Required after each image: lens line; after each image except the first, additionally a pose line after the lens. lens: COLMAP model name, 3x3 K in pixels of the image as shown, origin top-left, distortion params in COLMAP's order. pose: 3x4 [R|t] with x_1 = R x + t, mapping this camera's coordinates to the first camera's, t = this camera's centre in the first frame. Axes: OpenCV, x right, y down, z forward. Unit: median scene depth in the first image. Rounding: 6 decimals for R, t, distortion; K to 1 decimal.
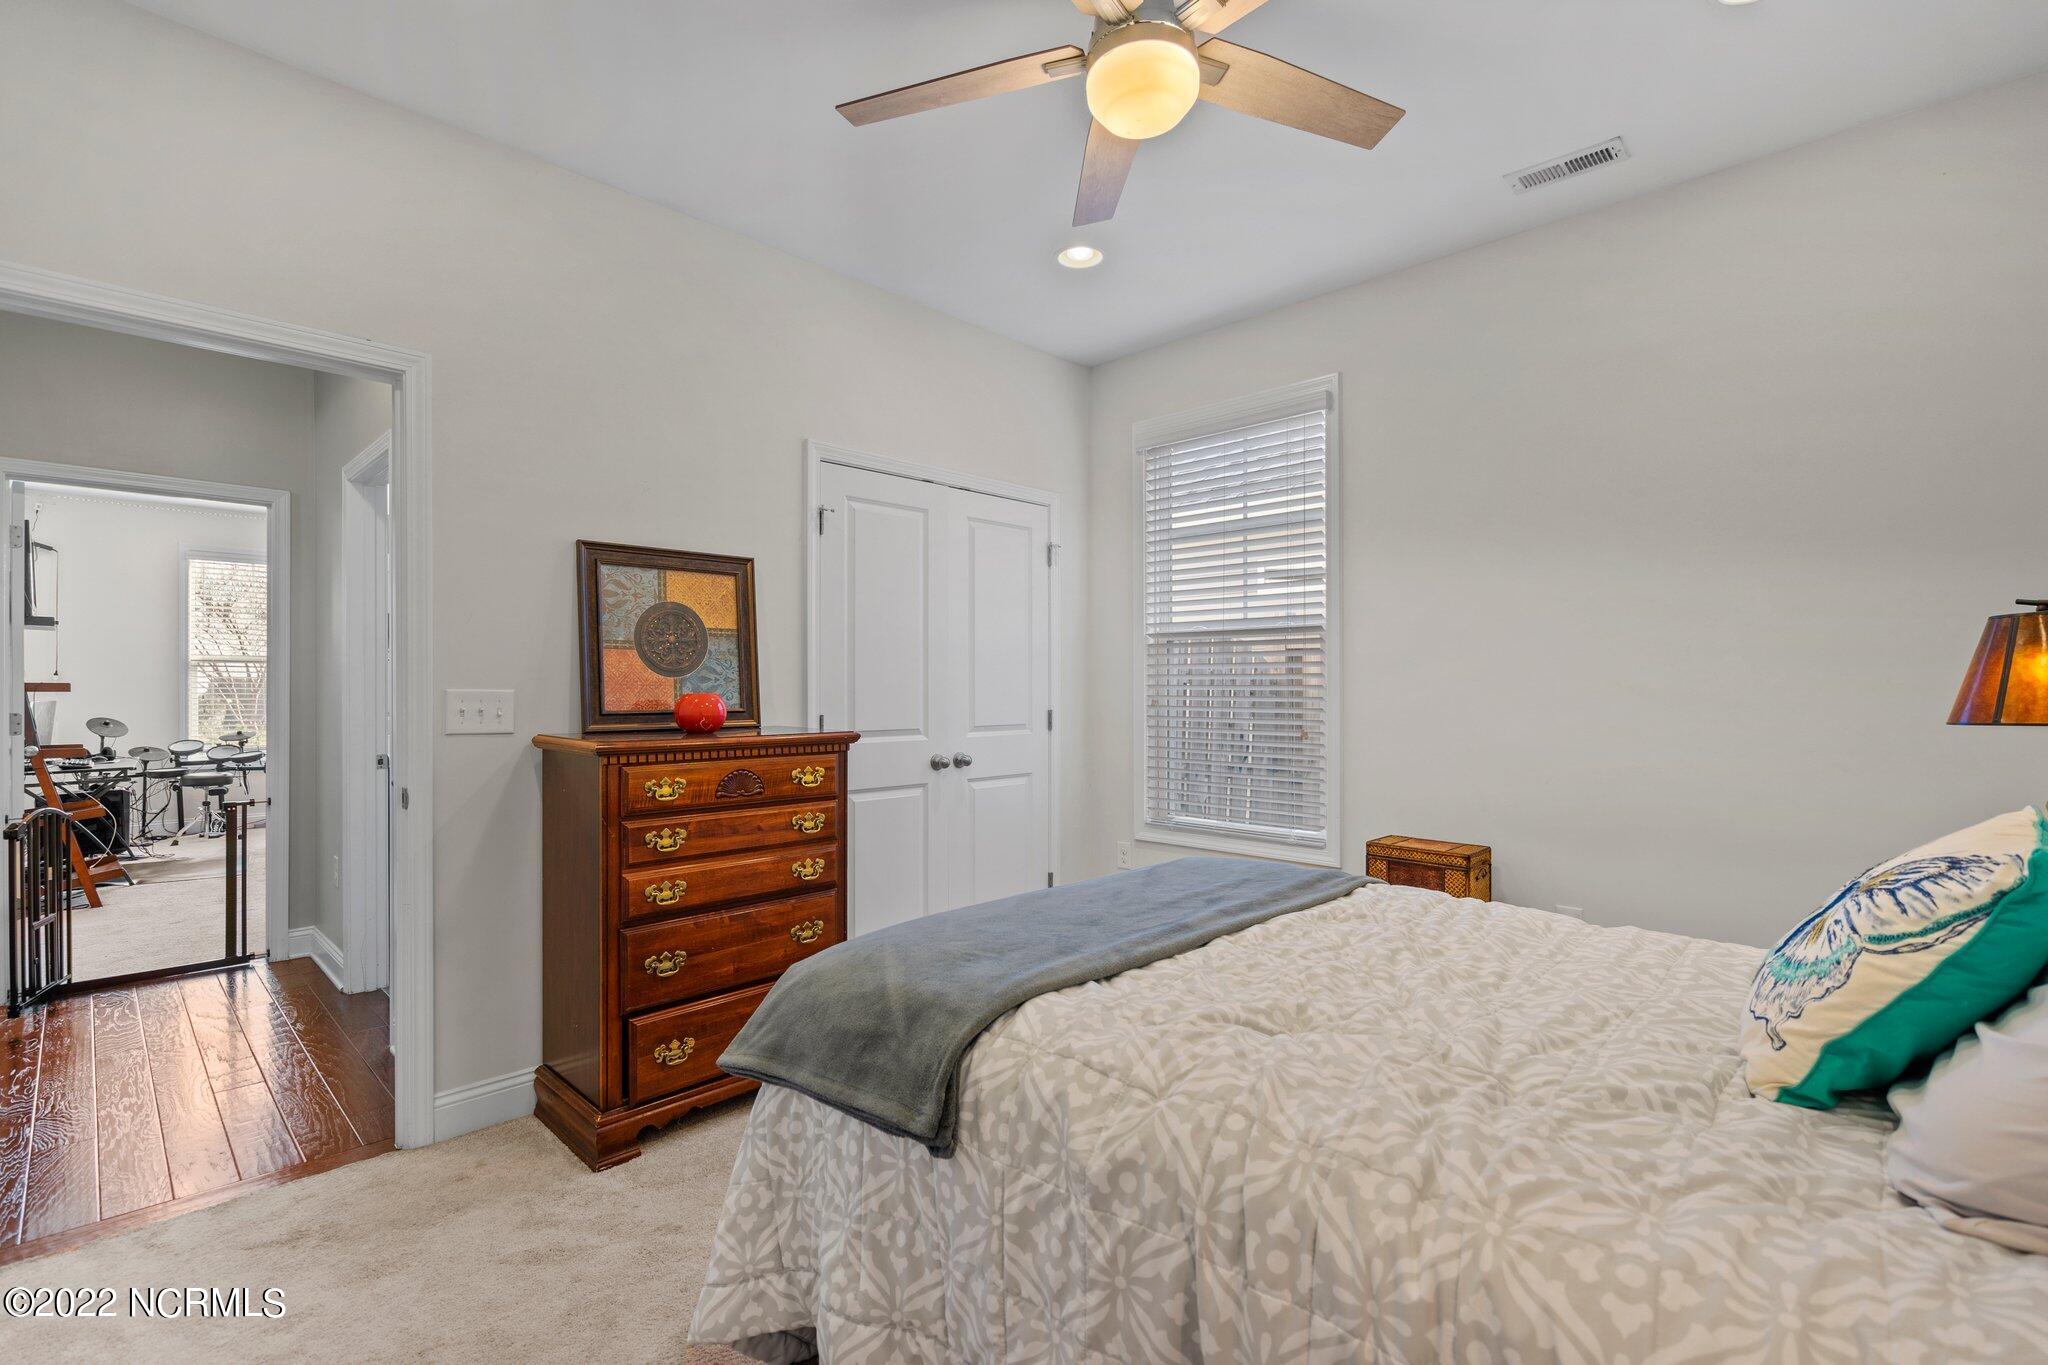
lens RADIAL K [[959.1, 0, 1026.3], [0, 959.1, 686.5], [0, 0, 1]] dist [-0.002791, 0.000057]
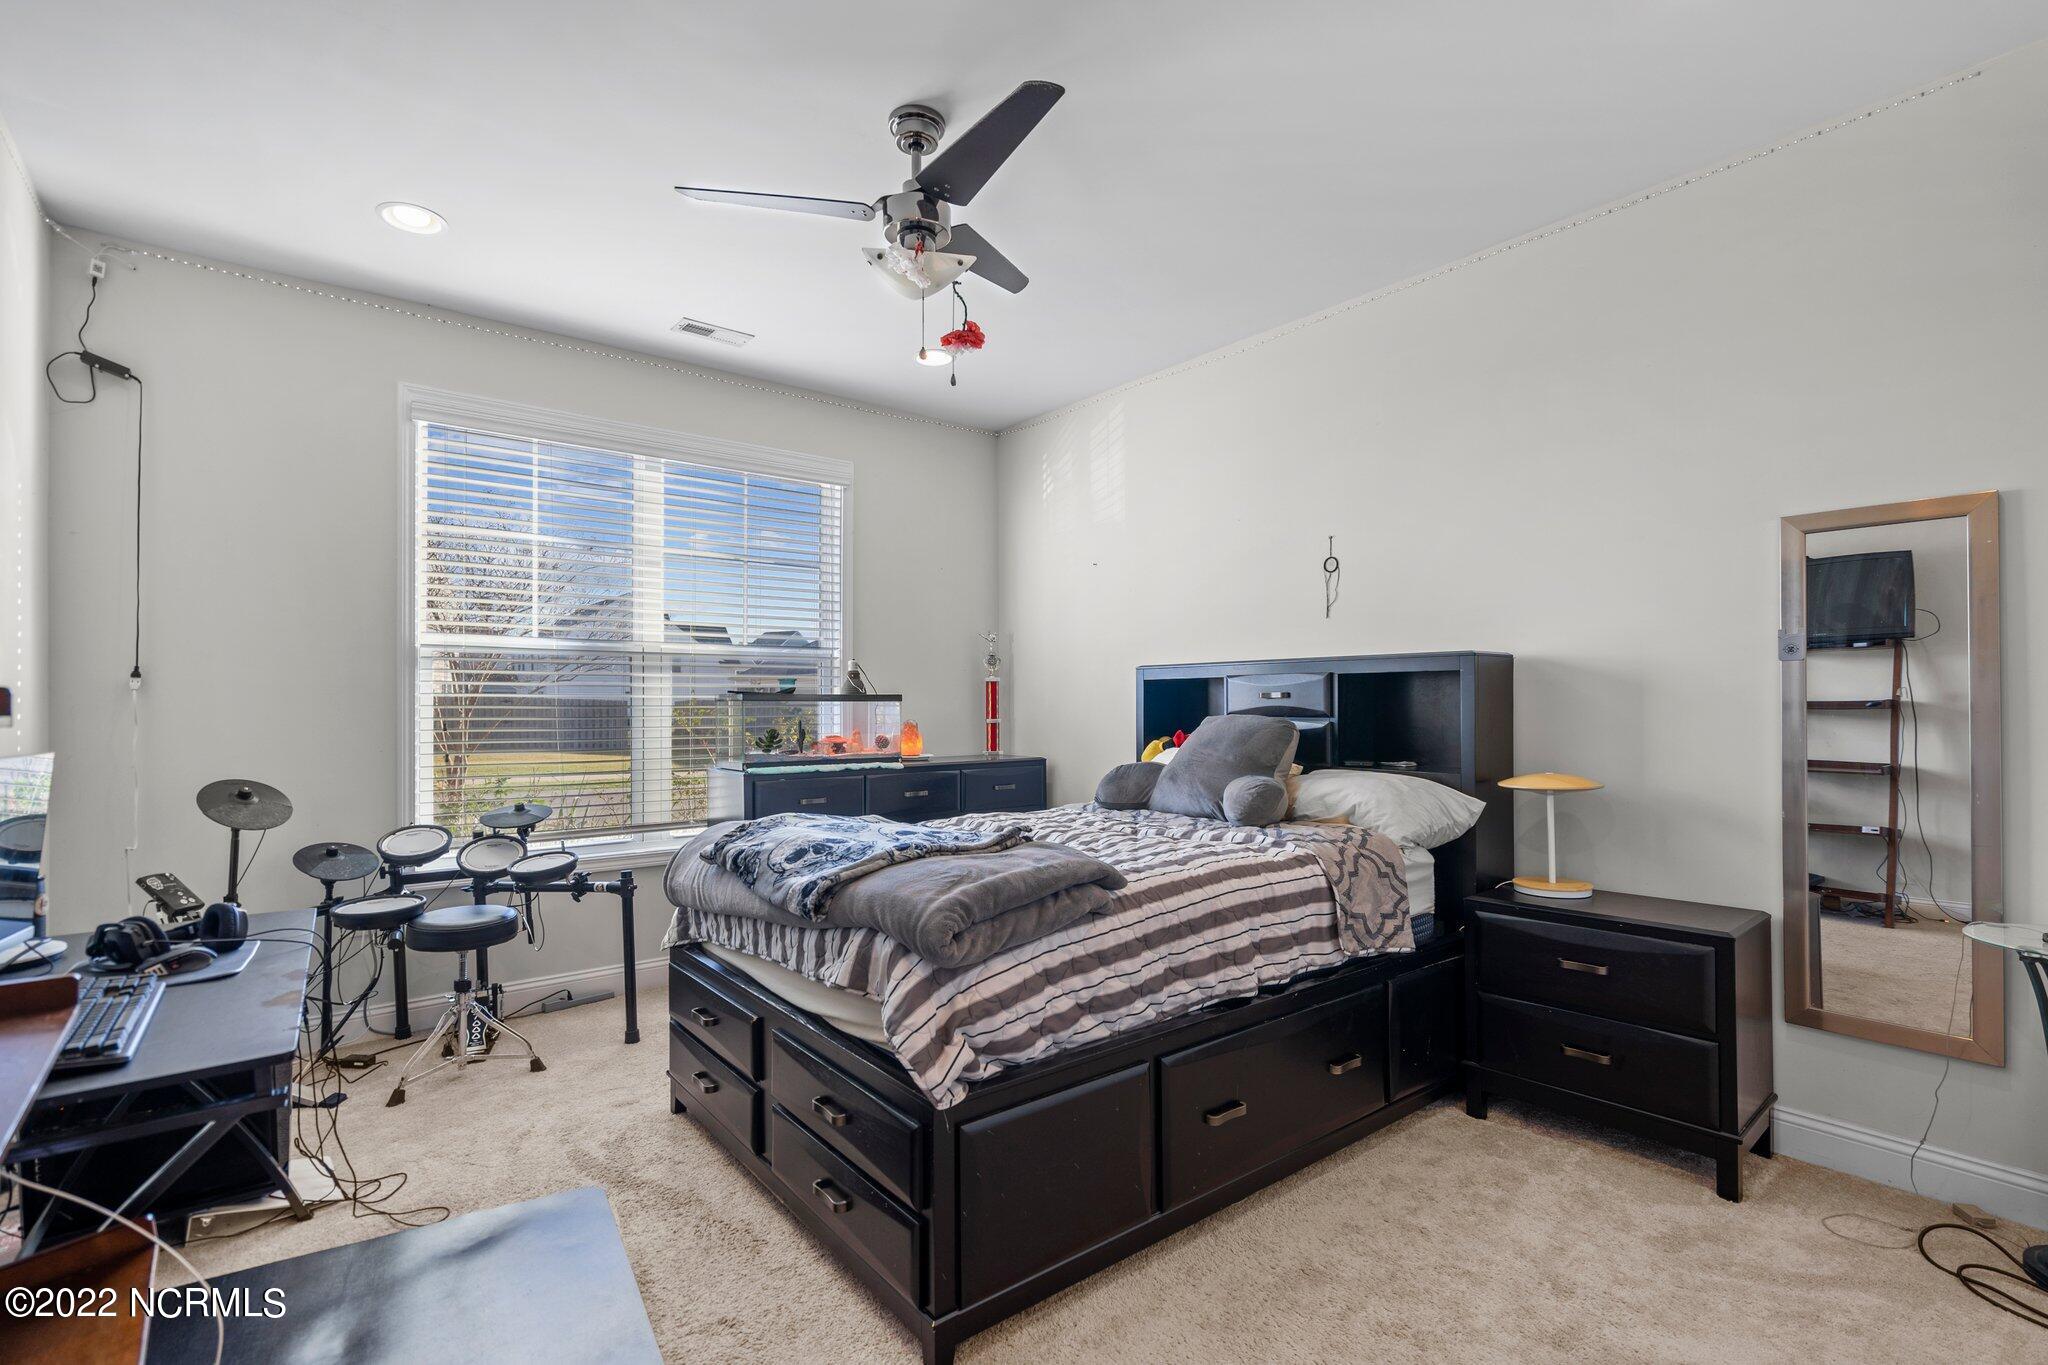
lens RADIAL K [[959.1, 0, 1021.6], [0, 959.1, 689.5], [0, 0, 1]] dist [-0.002791, 0.000057]
pose [[0.991783, 0.001947, -0.127914, -0.556326], [-0.003341, 0.999937, -0.010683, -0.003744], [0.127885, 0.011023, 0.991728, 0.610927]]
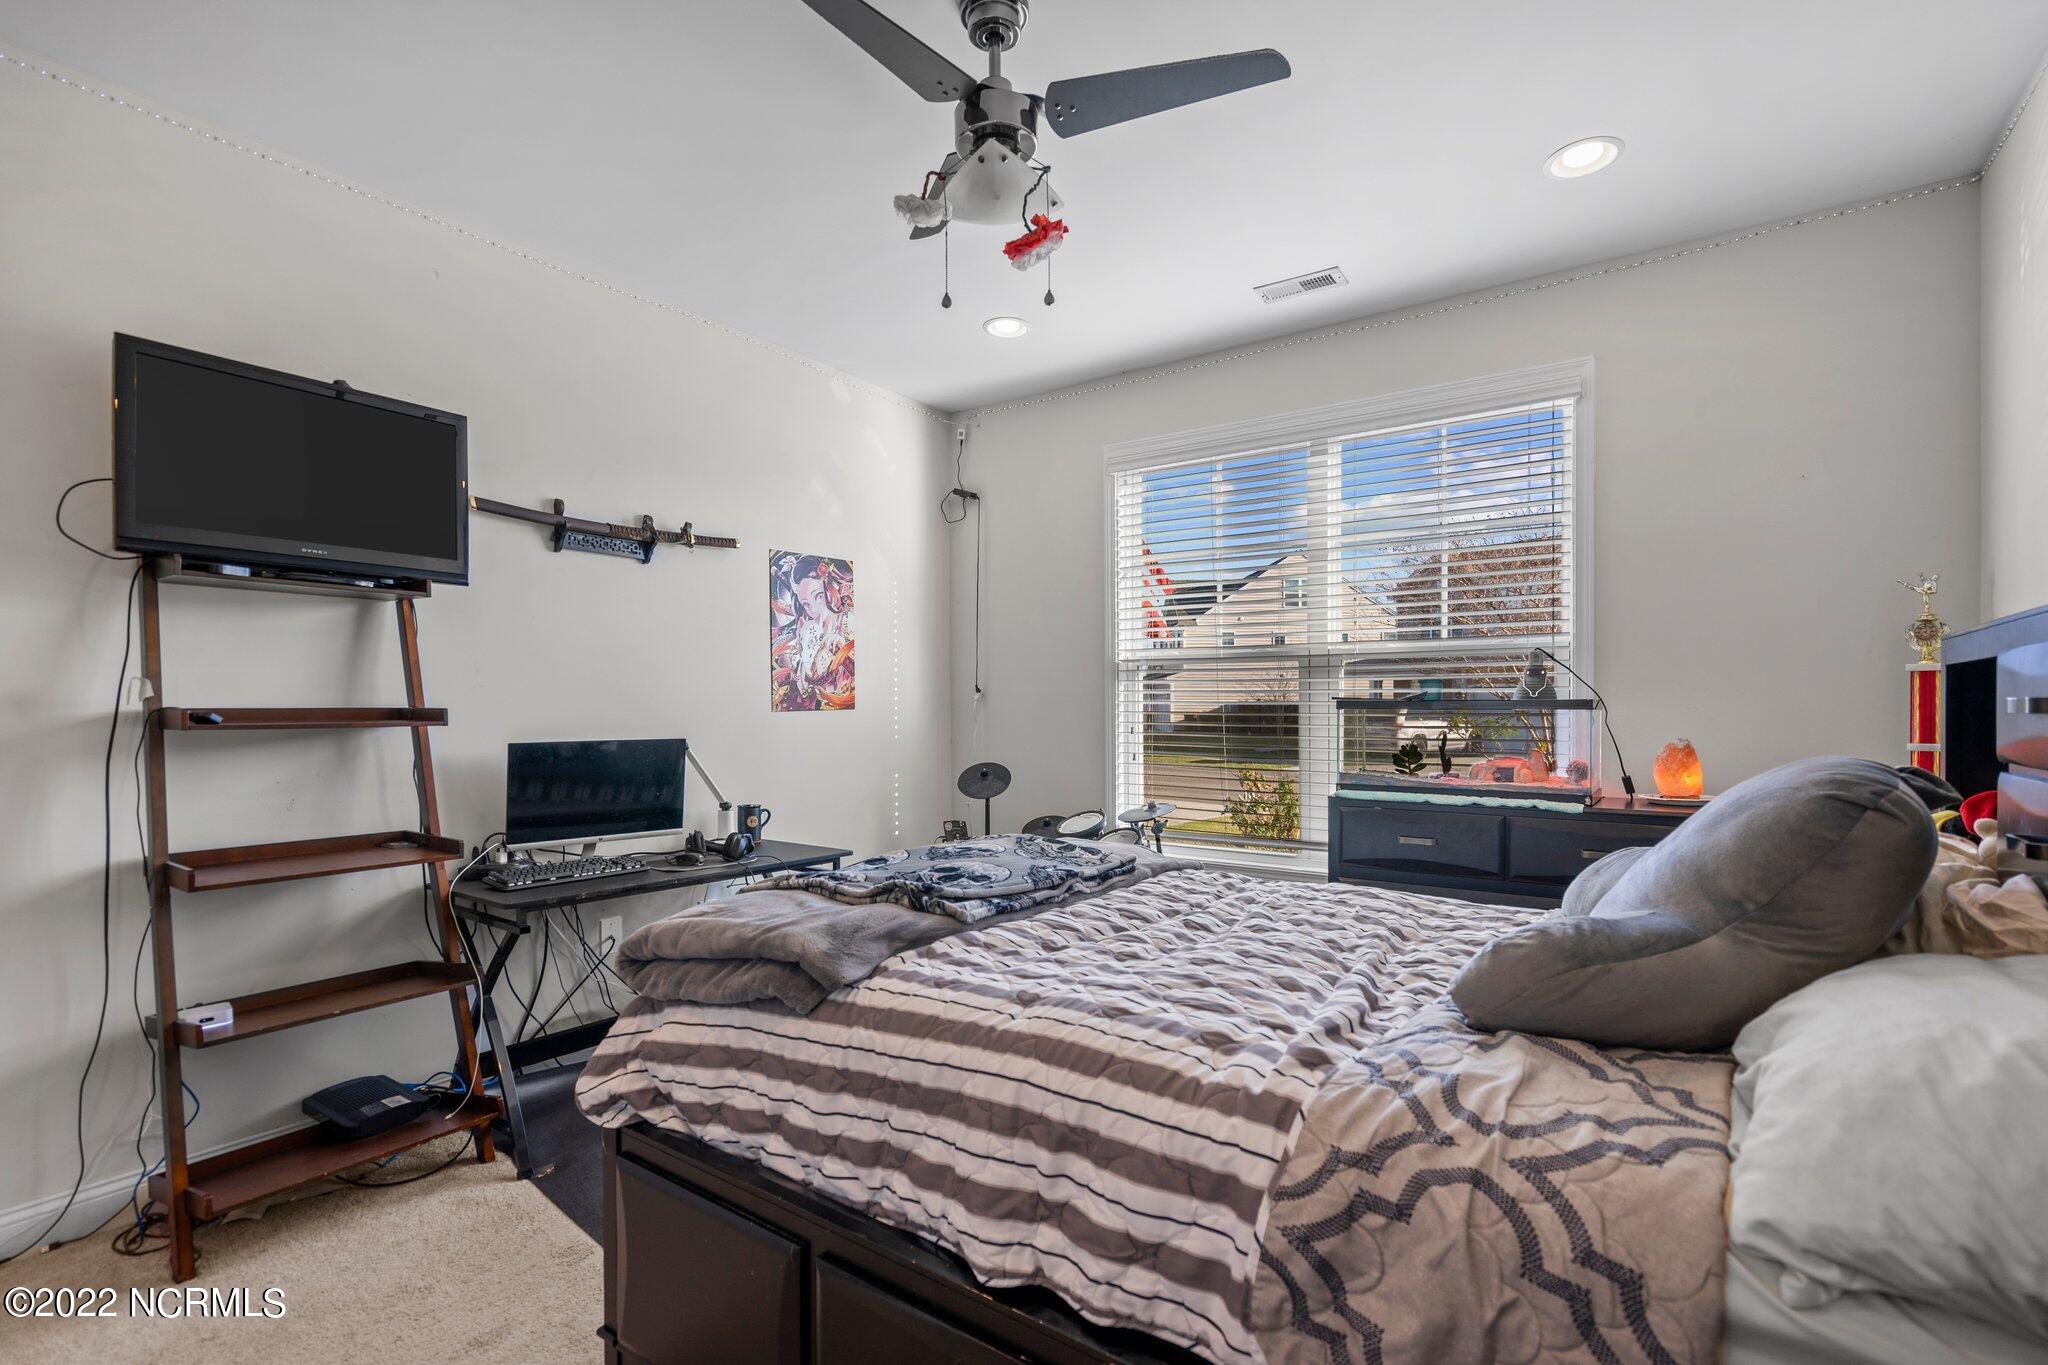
lens RADIAL K [[959.1, 0, 1023.6], [0, 959.1, 697.9], [0, 0, 1]] dist [-0.002791, 0.000057]
pose [[0.123422, 0.001197, -0.992354, -0.366924], [0.005744, 0.999982, 0.001920, -0.008844], [0.992338, -0.005937, 0.123413, 0.901280]]
